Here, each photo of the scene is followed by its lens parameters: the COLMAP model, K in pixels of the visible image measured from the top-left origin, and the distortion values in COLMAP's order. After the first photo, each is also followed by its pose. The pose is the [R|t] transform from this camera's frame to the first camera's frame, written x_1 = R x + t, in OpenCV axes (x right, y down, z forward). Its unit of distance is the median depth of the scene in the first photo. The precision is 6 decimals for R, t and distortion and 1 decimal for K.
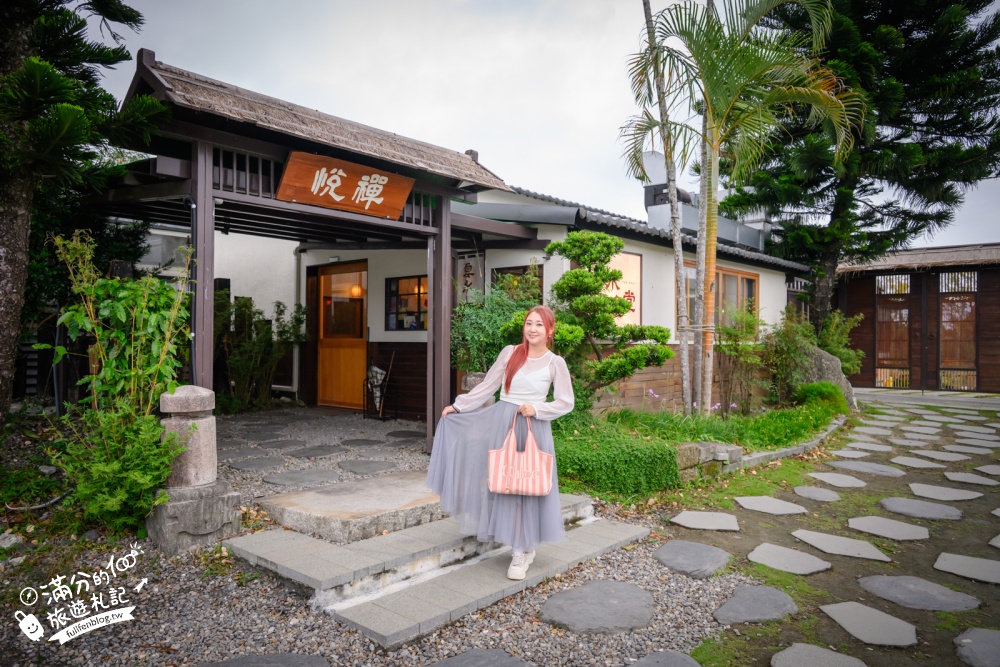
lens RADIAL K [[678.5, 0, 500.4], [0, 678.5, 334.8], [0, 0, 1]] dist [-0.005415, -0.000246]
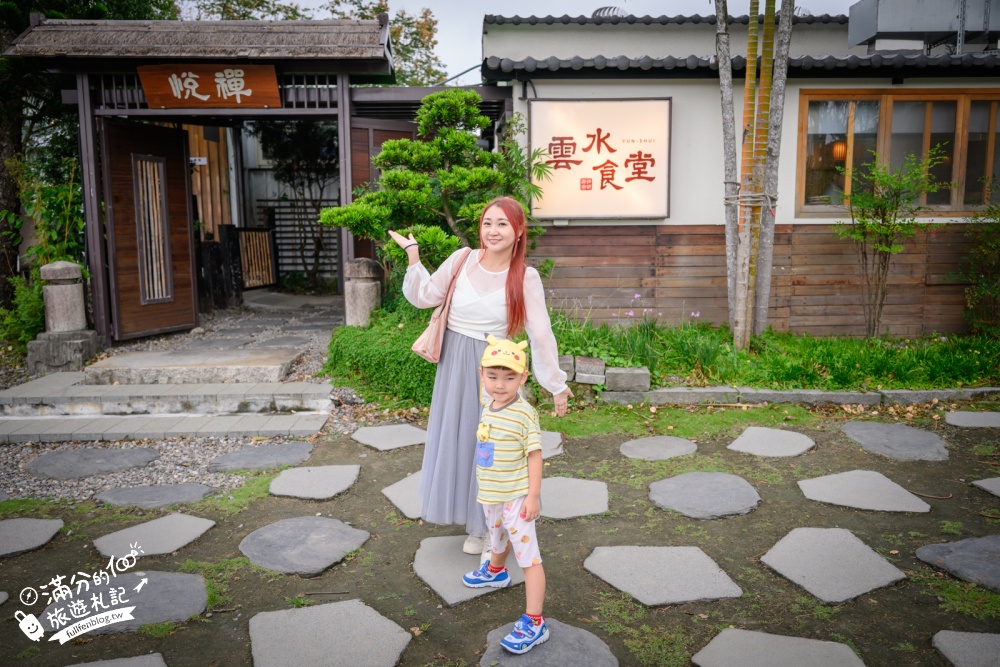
lens RADIAL K [[804.9, 0, 515.1], [0, 804.9, 331.6], [0, 0, 1]] dist [-0.000155, 0.002388]
pose [[0.686551, 0.086231, -0.721950, 1.221538], [0.019653, 0.990378, 0.136983, 0.009308], [0.726816, -0.108234, 0.678251, 0.478948]]
